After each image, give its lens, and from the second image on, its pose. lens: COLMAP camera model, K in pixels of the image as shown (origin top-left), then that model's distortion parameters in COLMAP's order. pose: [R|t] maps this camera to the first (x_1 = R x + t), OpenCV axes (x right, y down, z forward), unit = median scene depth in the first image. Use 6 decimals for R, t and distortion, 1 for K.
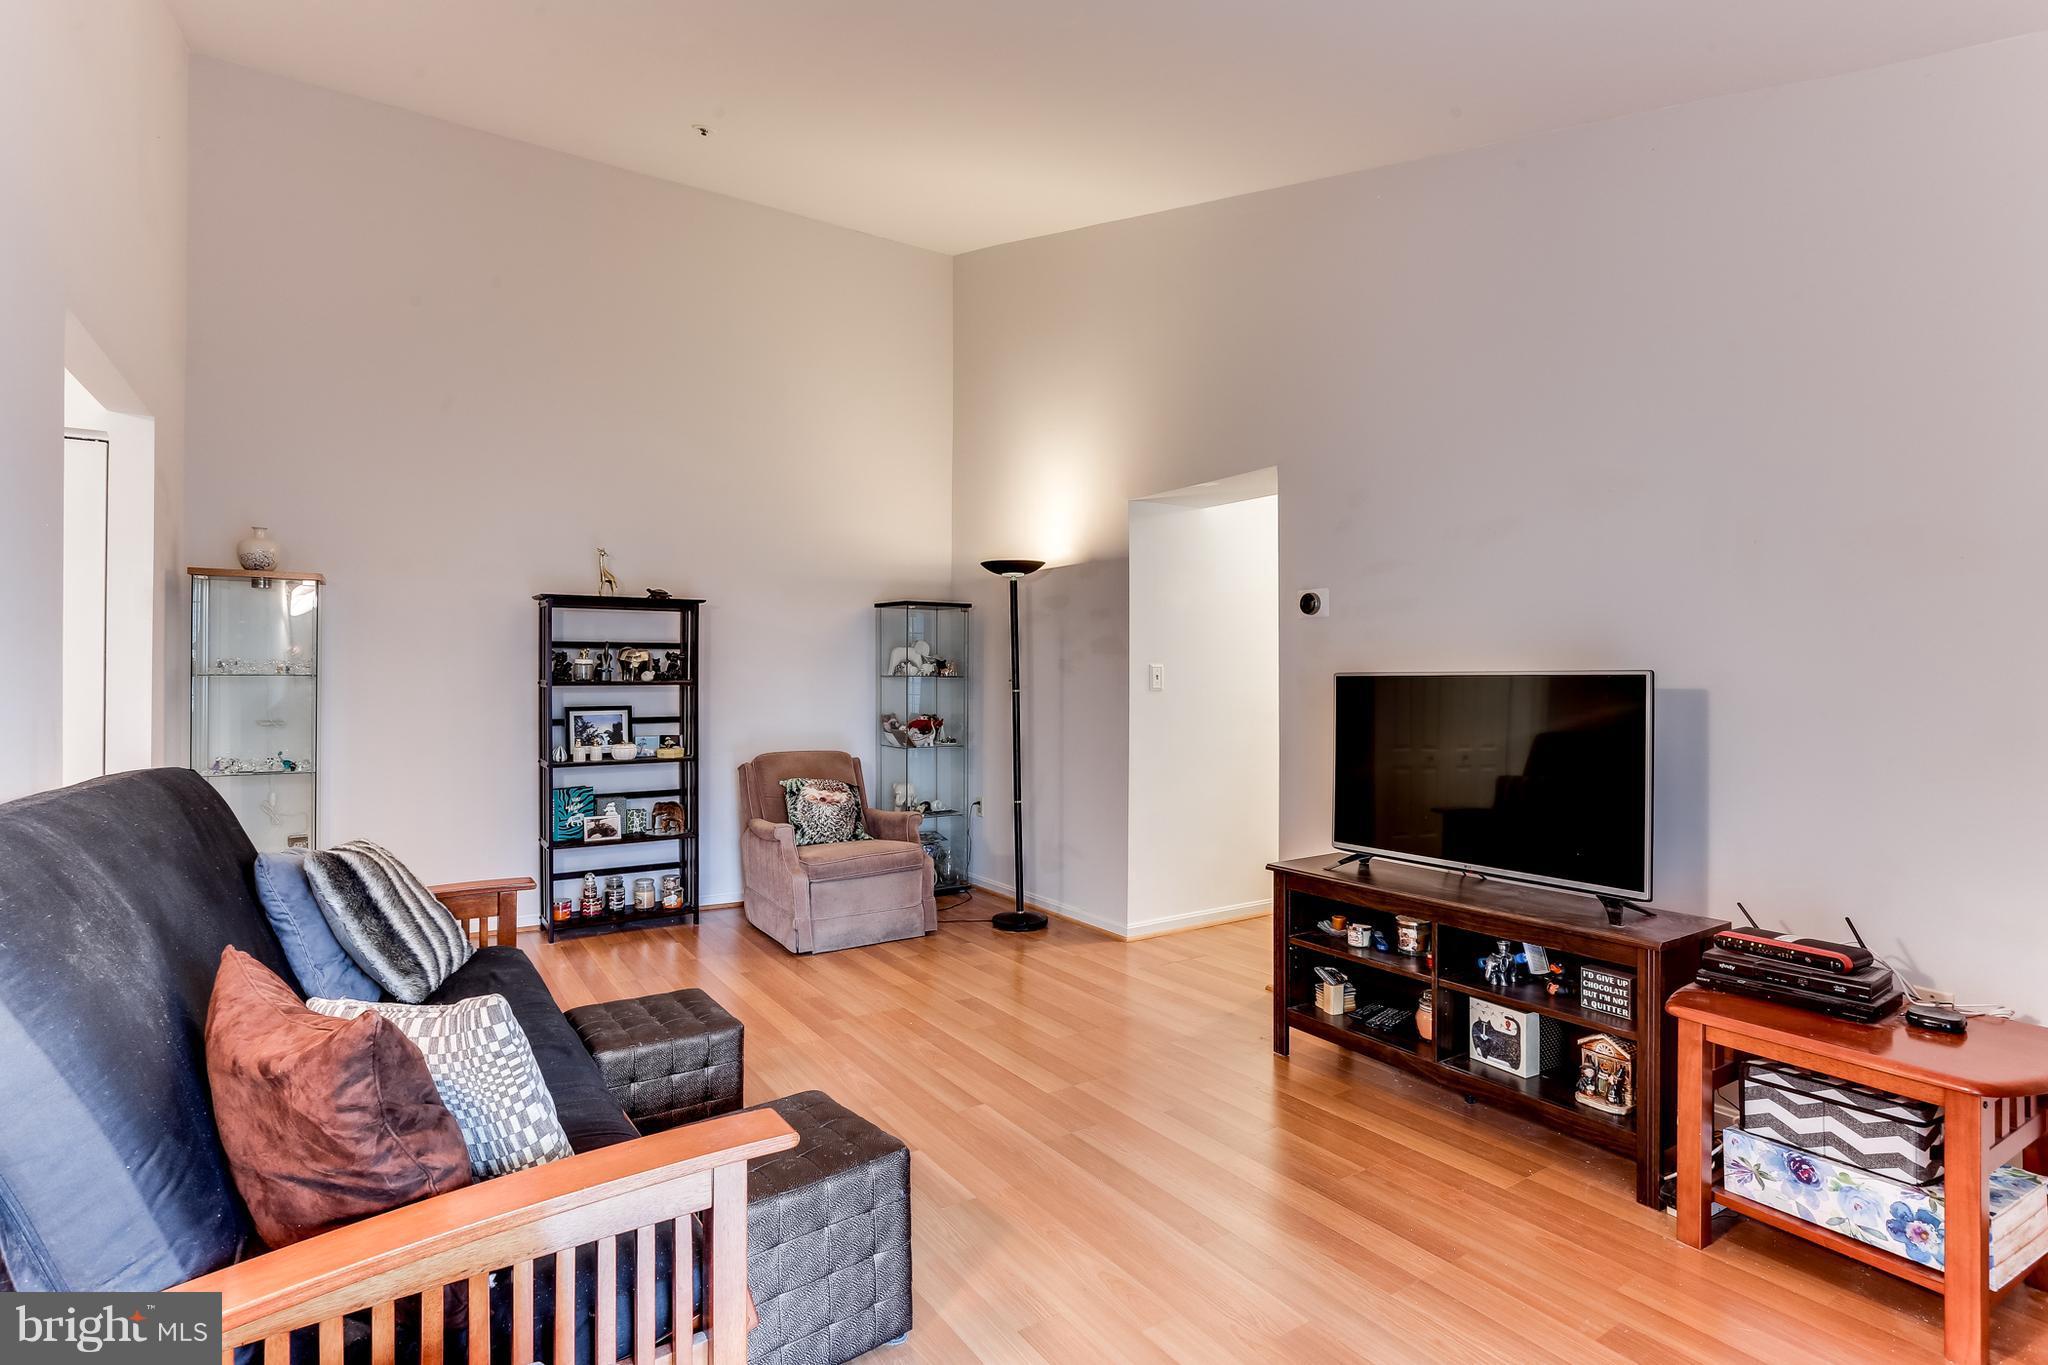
lens RADIAL K [[1007.6, 0, 993.4], [0, 1007.6, 680.3], [0, 0, 1]] dist [-0.040955, 0.015863]
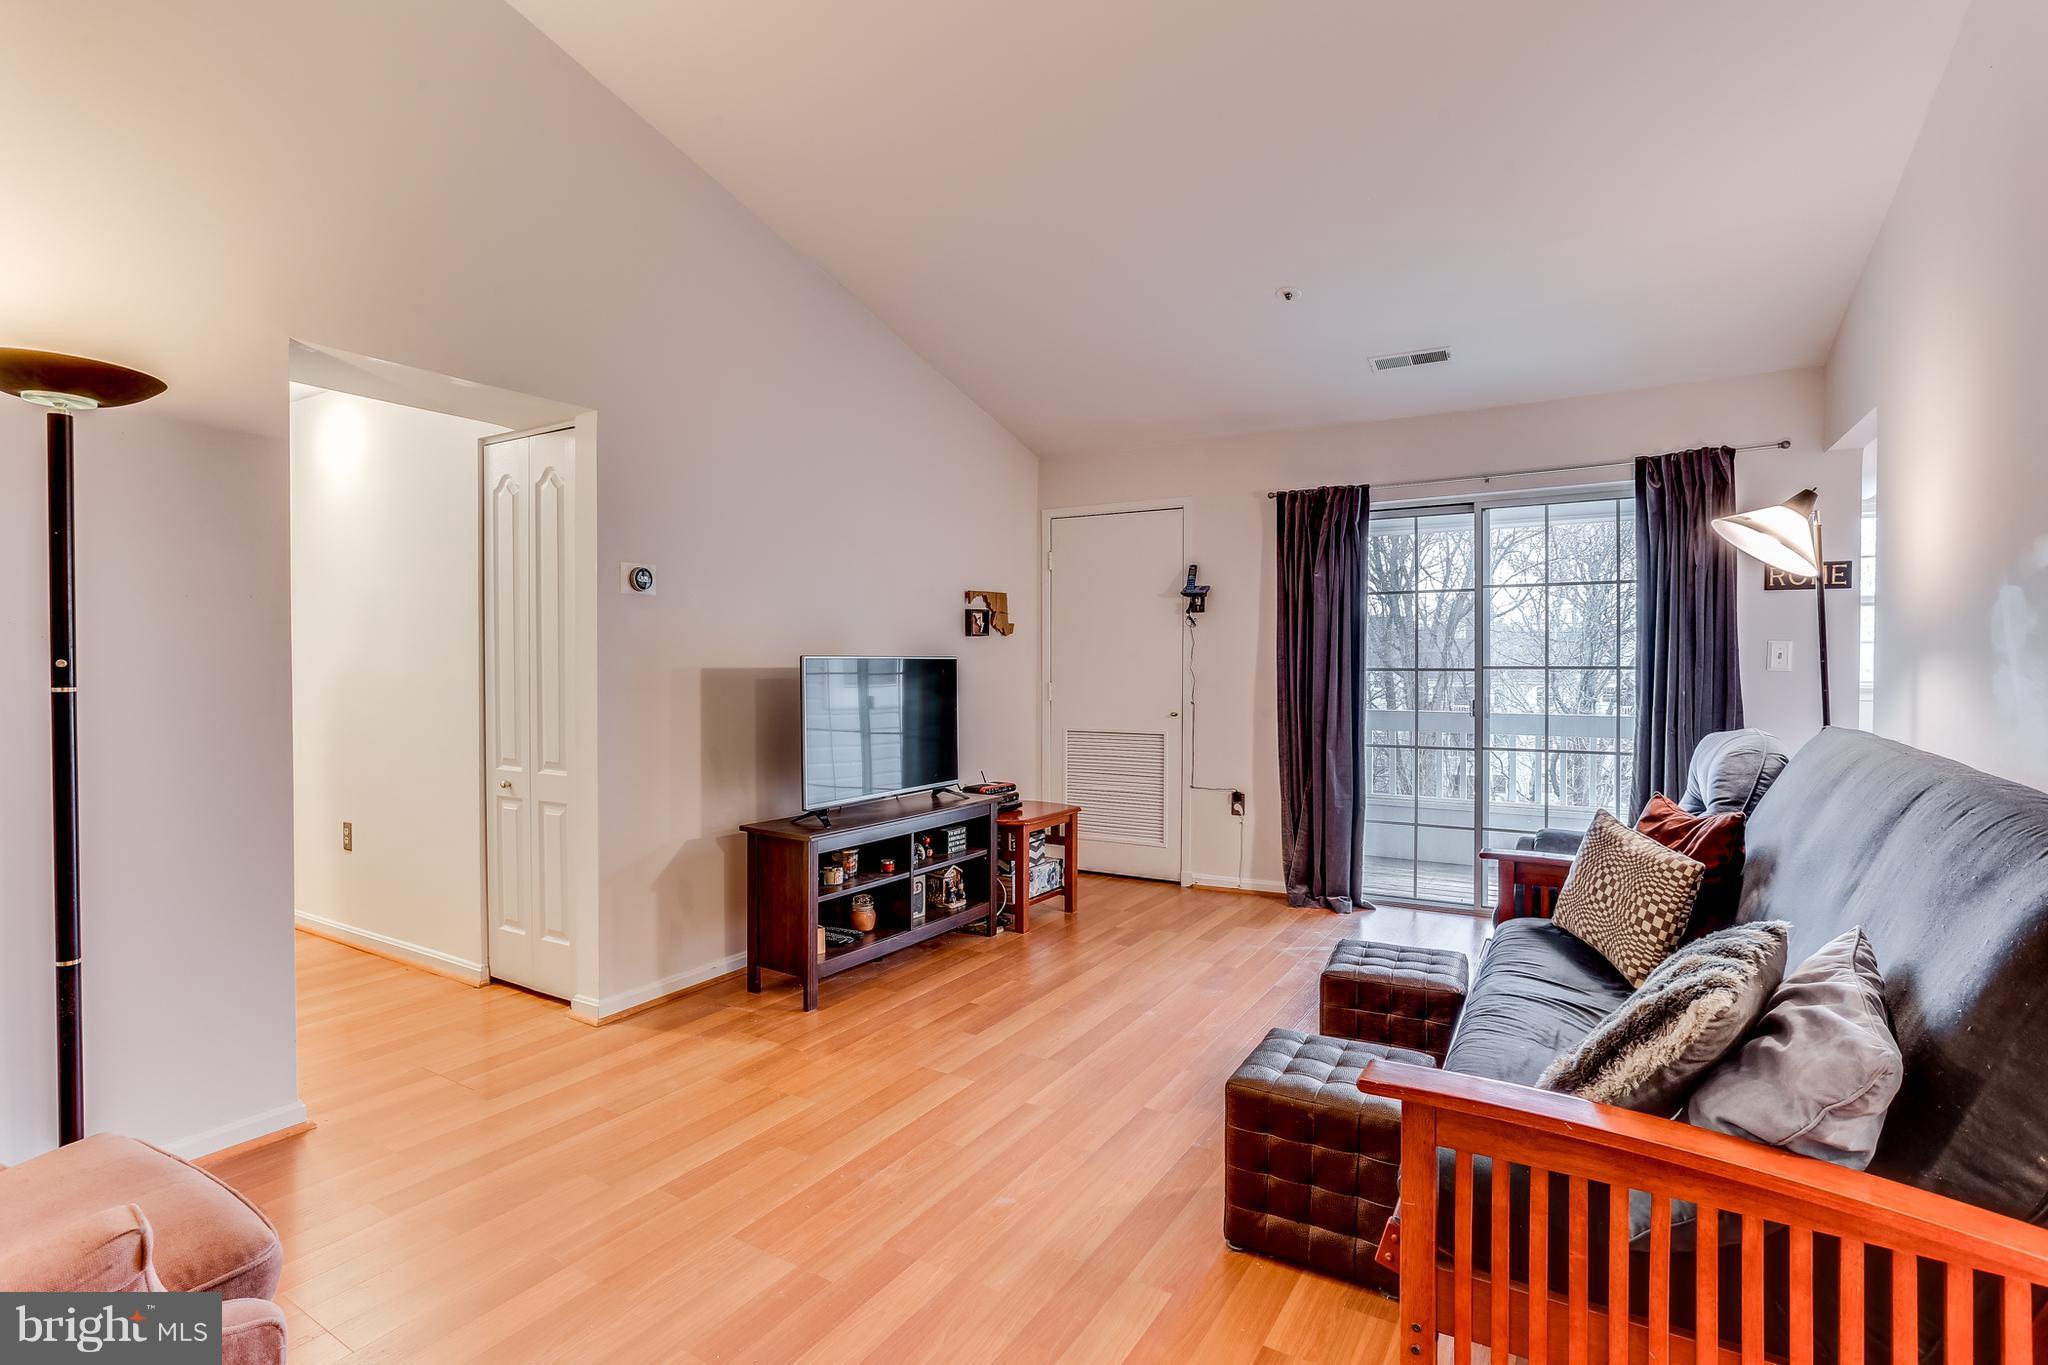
lens RADIAL K [[975.9, 0, 1028.2], [0, 975.9, 672.1], [0, 0, 1]] dist [-0.024277, 0.006854]
pose [[-0.439793, -0.009588, 0.898048, -0.515314], [0.001144, 0.999936, 0.011236, -0.000532], [-0.898098, 0.005969, -0.439754, 0.857627]]
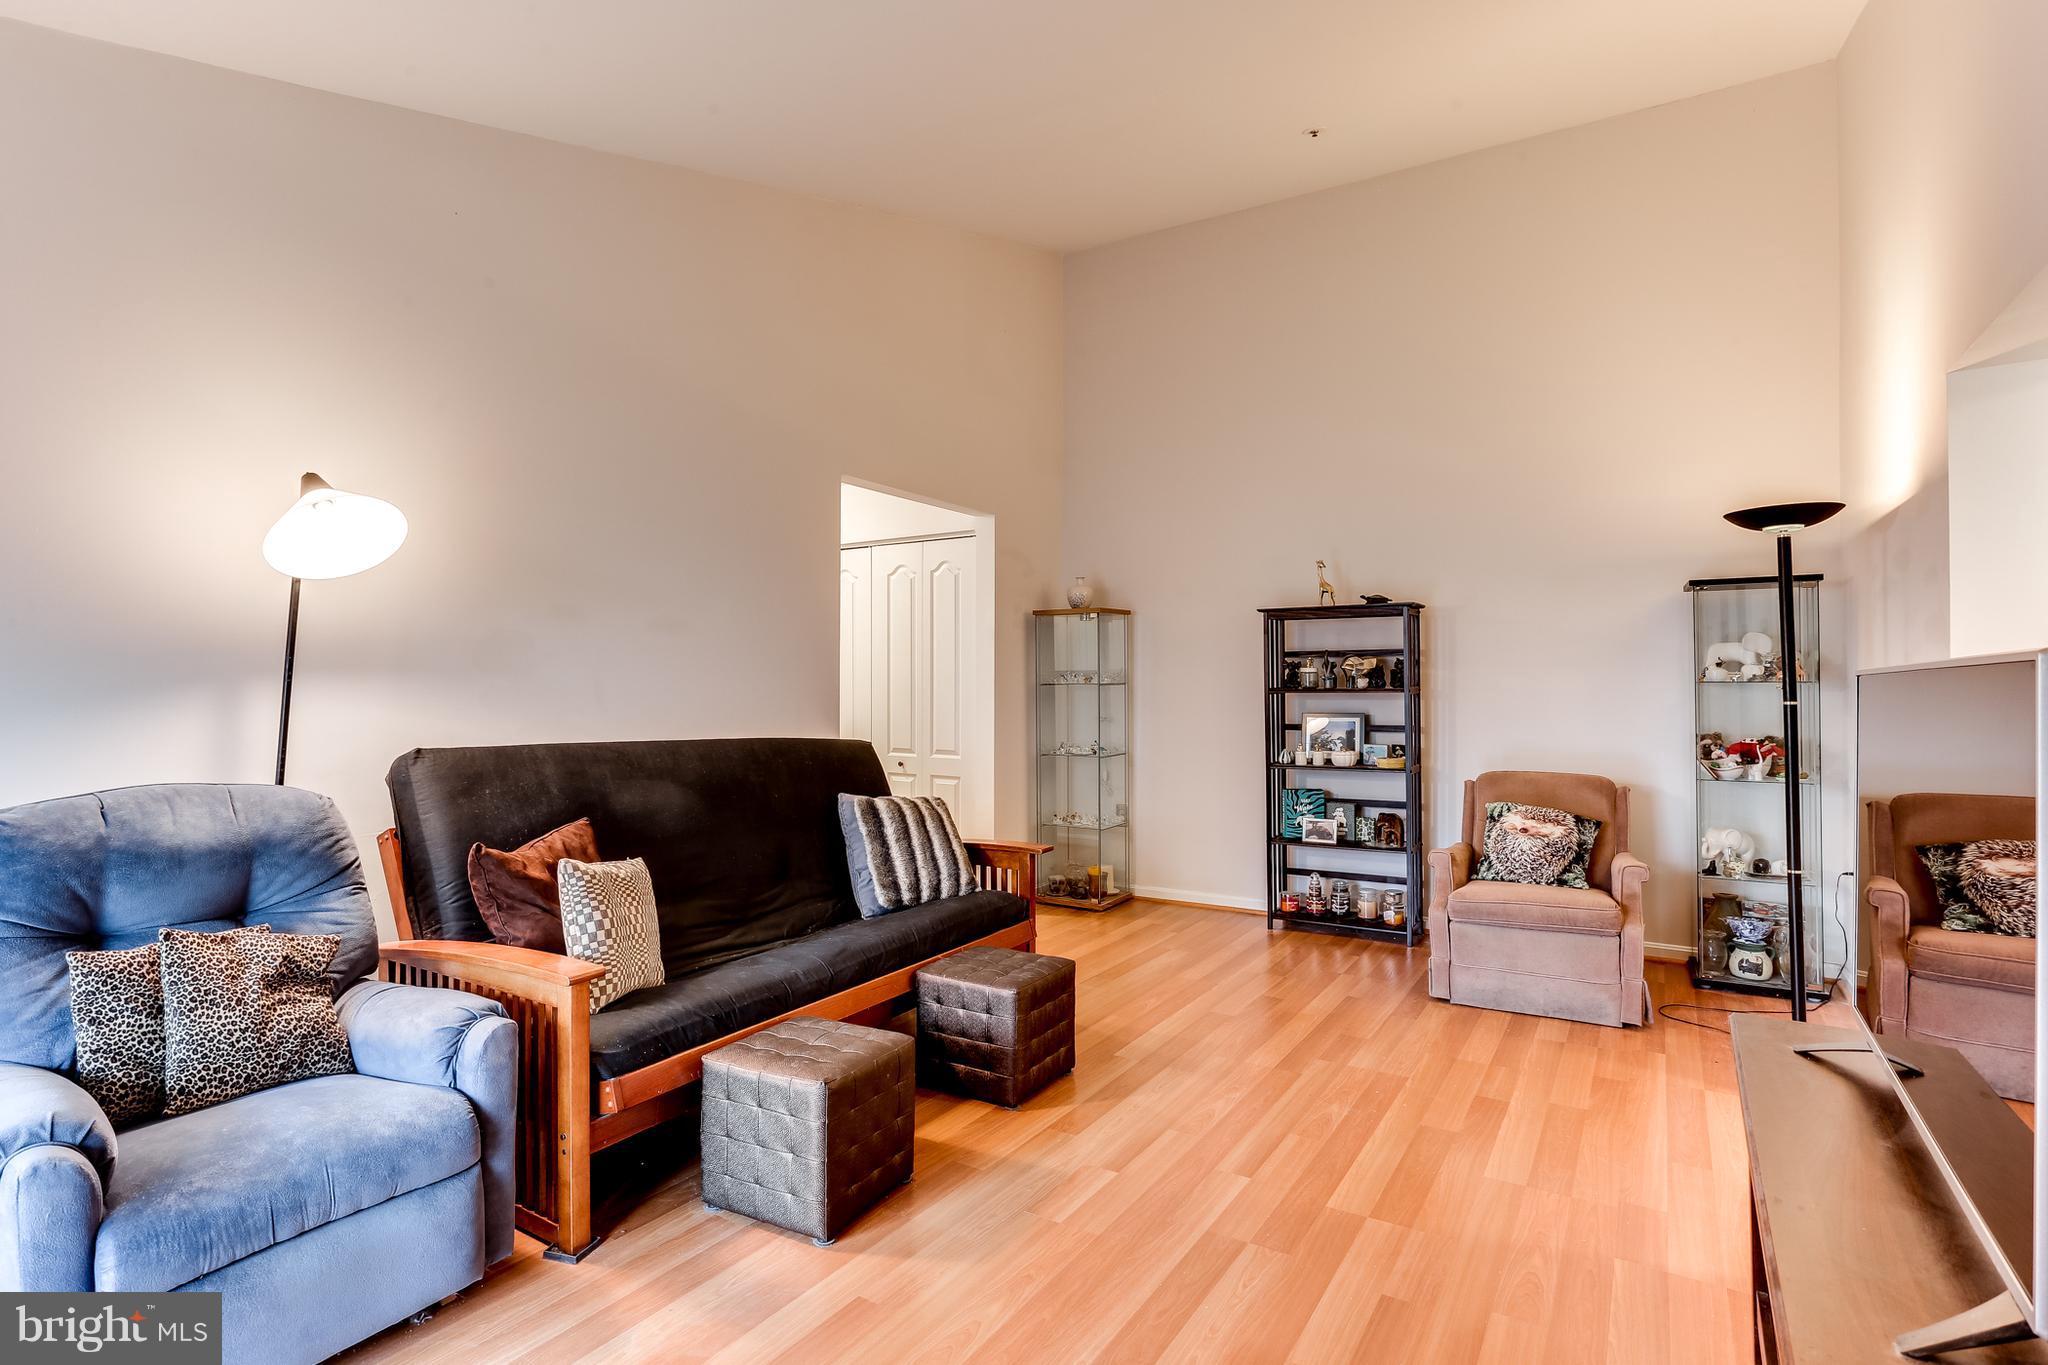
lens RADIAL K [[1007.6, 0, 1008.1], [0, 1007.6, 678.7], [0, 0, 1]] dist [-0.040955, 0.015863]
pose [[0.406149, -0.010647, -0.913745, 0.423237], [0.001695, 0.999939, -0.010898, 0.001218], [0.913805, 0.002877, 0.406143, 0.280183]]
